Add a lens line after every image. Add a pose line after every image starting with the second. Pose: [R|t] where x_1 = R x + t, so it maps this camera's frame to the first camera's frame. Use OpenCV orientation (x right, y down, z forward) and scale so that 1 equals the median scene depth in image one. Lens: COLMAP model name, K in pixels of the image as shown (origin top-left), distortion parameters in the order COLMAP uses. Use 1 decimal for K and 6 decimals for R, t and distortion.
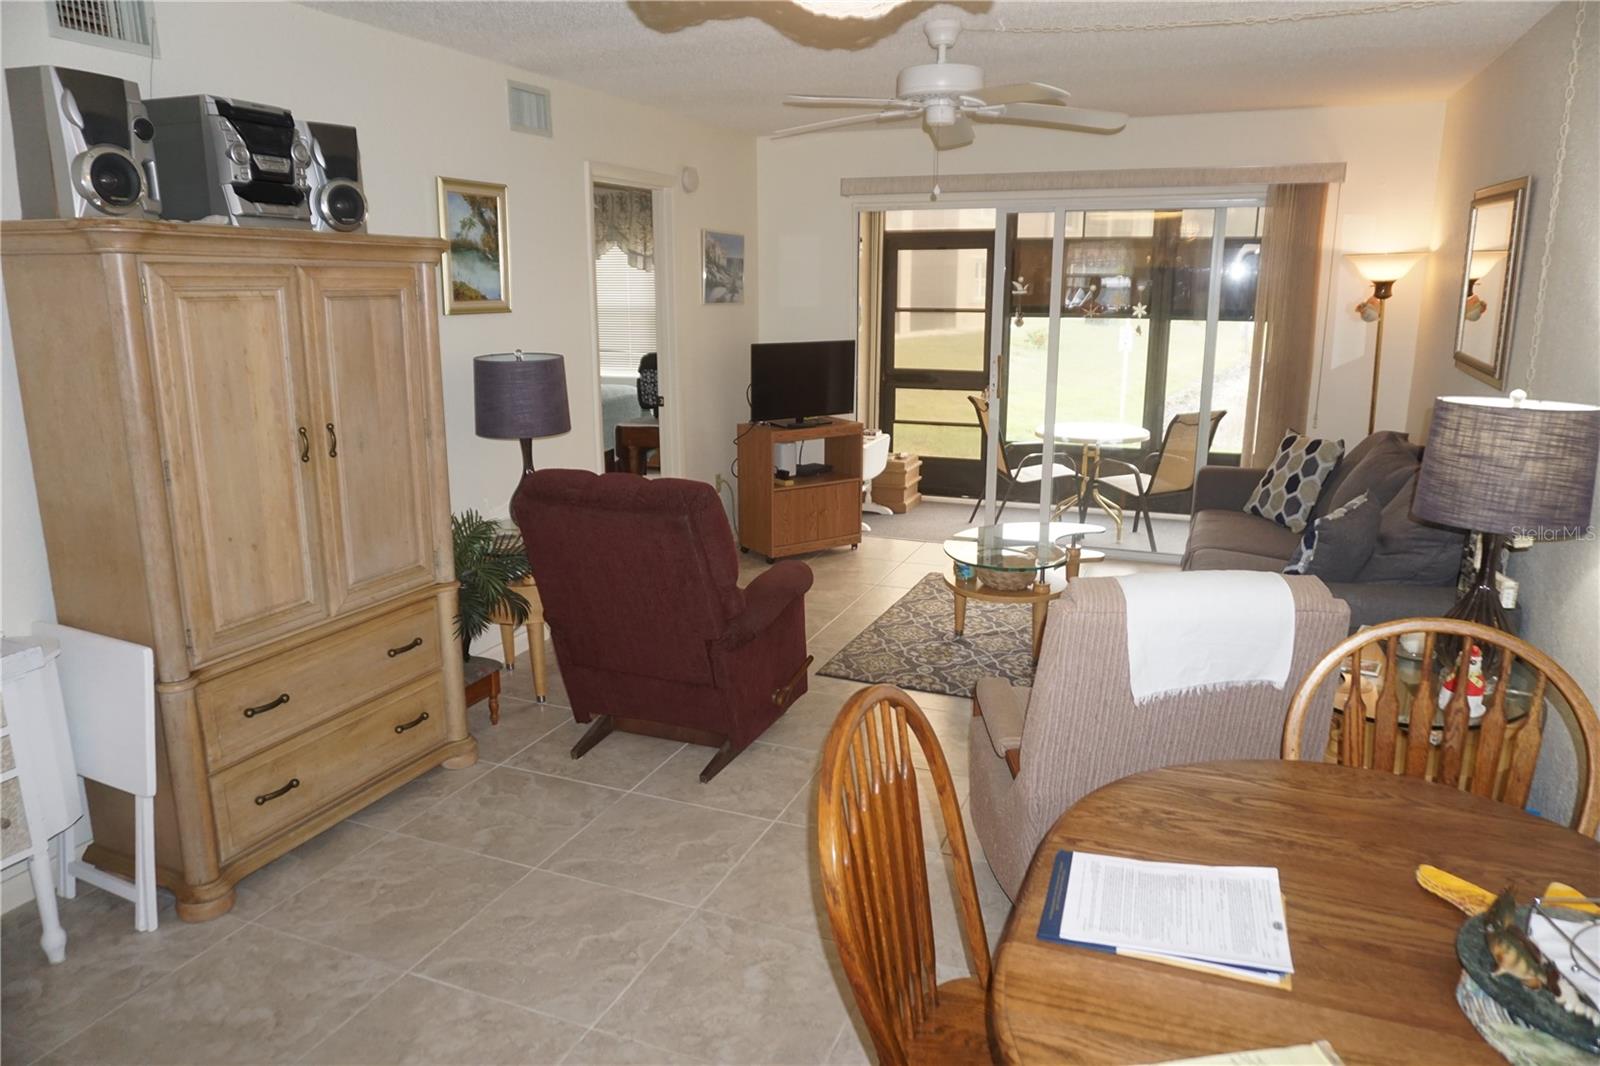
lens RADIAL K [[1065.6, 0, 804.0], [0, 1065.6, 530.6], [0, 0, 1]] dist [-0.033562, 0.021581]
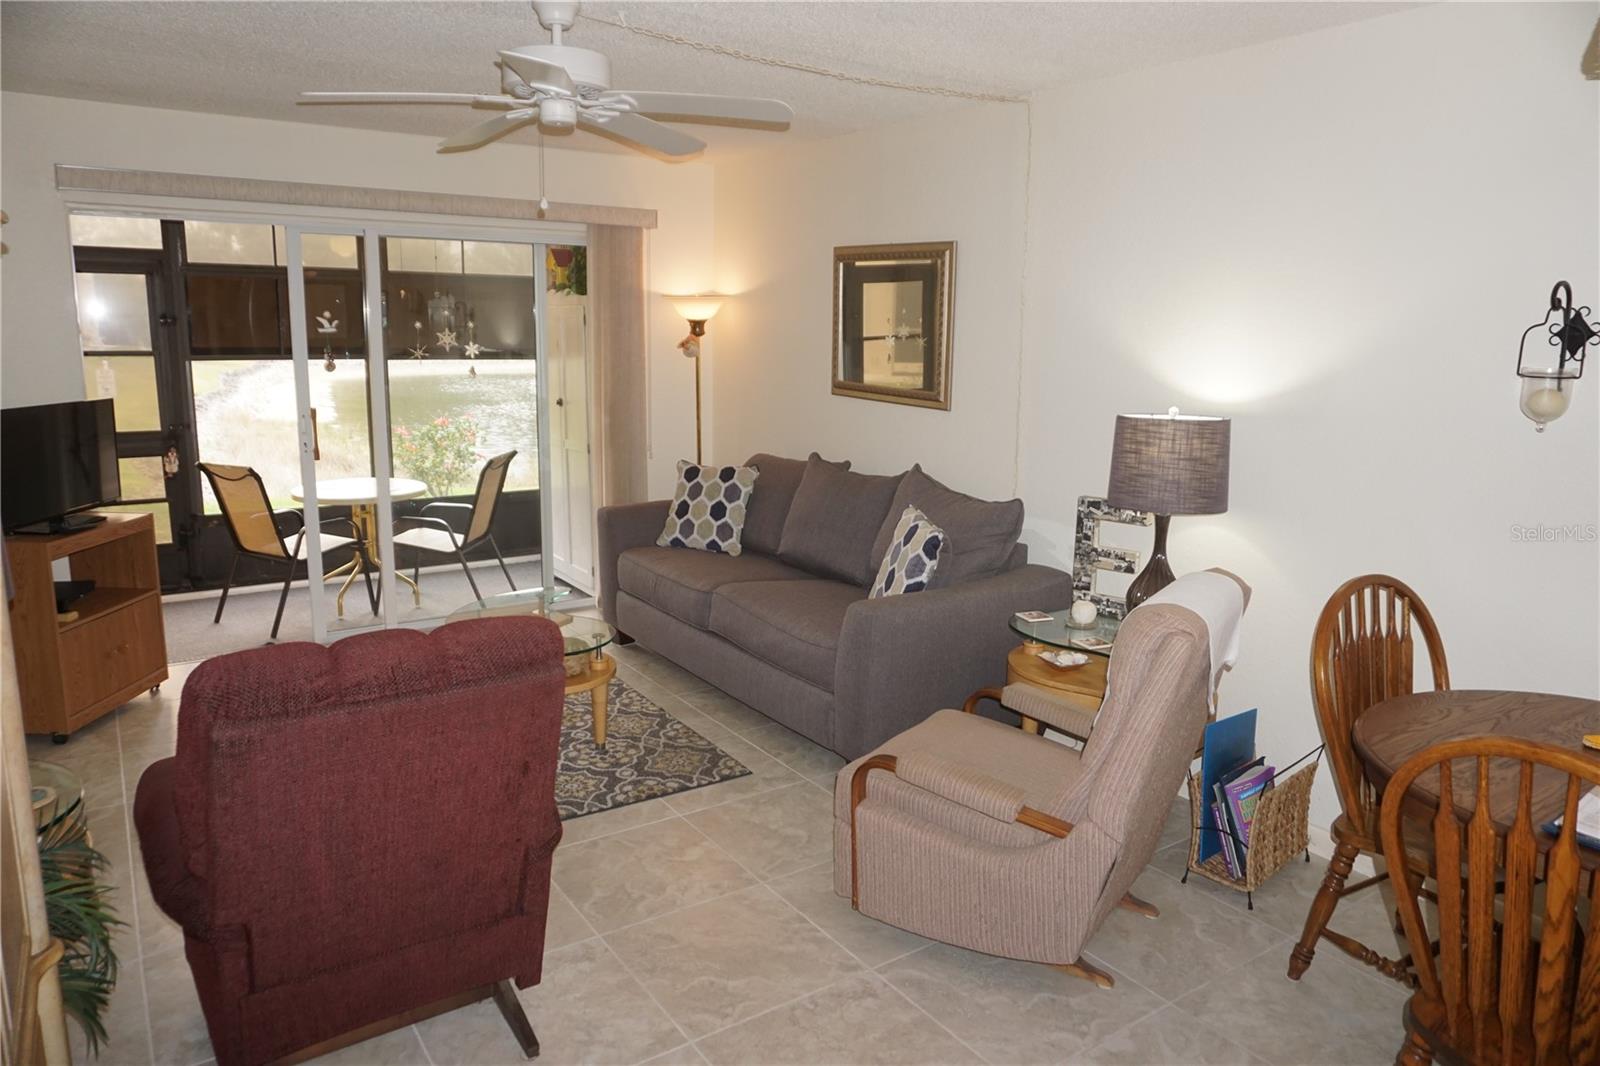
lens RADIAL K [[1065.6, 0, 800.5], [0, 1065.6, 531.3], [0, 0, 1]] dist [-0.033562, 0.021581]
pose [[0.567728, -0.147006, 0.809984, -0.324188], [0.173689, 0.983167, 0.056696, -0.064120], [-0.804685, 0.108498, 0.583704, 0.289458]]
